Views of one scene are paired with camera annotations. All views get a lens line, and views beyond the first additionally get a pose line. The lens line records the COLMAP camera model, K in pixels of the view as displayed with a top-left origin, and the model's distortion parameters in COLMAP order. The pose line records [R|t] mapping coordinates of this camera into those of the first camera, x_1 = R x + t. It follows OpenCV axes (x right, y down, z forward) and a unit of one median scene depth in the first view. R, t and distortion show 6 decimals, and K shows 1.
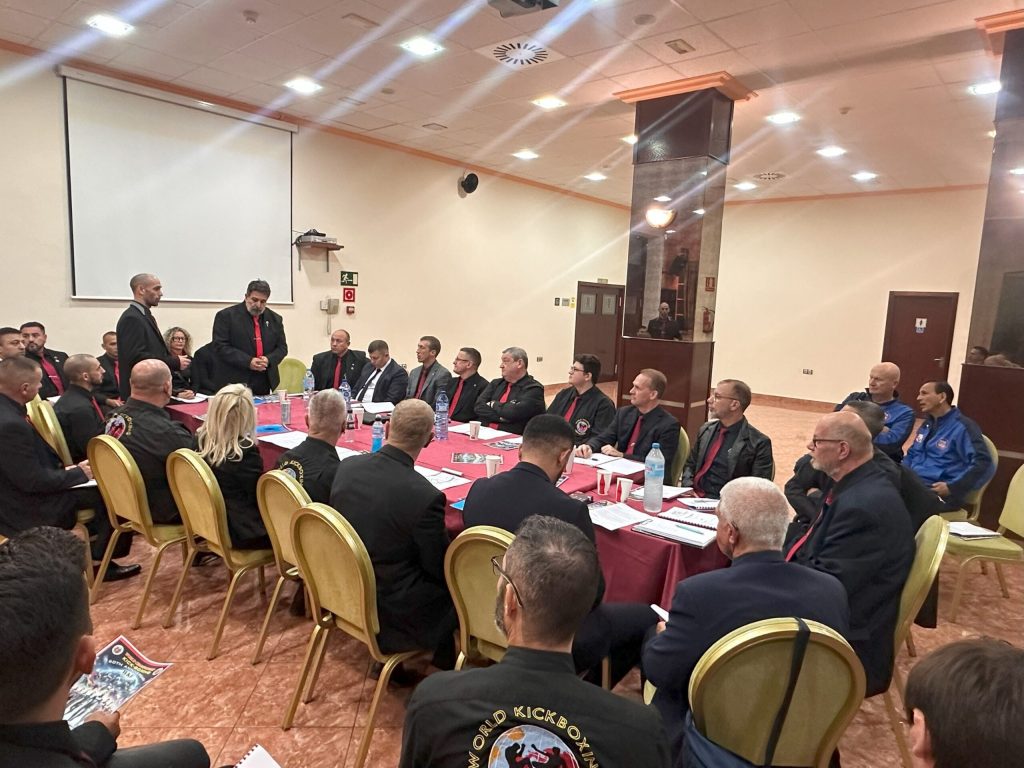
lens RADIAL K [[663.6, 0, 510.4], [0, 663.6, 388.1], [0, 0, 1]] dist [-0.006515, -0.003307]
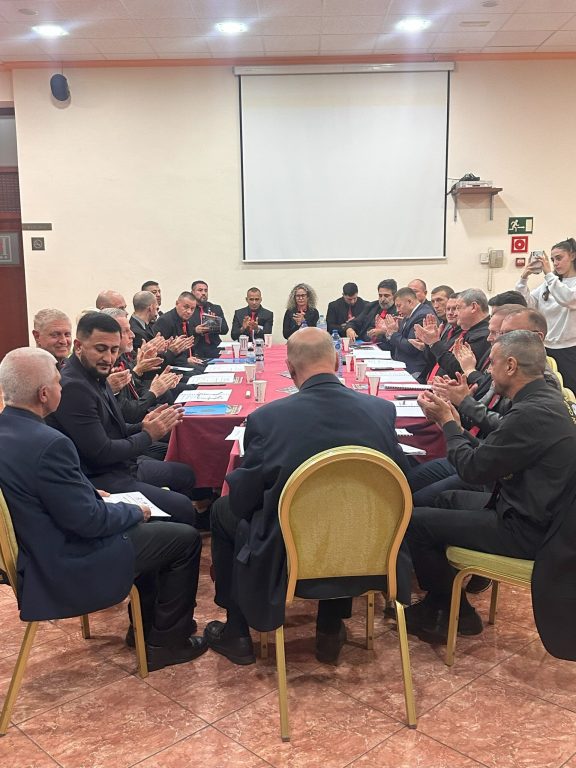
lens RADIAL K [[766.2, 0, 285.5], [0, 766.2, 383.6], [0, 0, 1]] dist [0.024076, 0.000000]
pose [[0.628090, 0.074357, -0.774580, 0.371695], [-0.060896, 0.997068, 0.046336, 0.012710], [0.775755, 0.018066, 0.630776, 0.141896]]
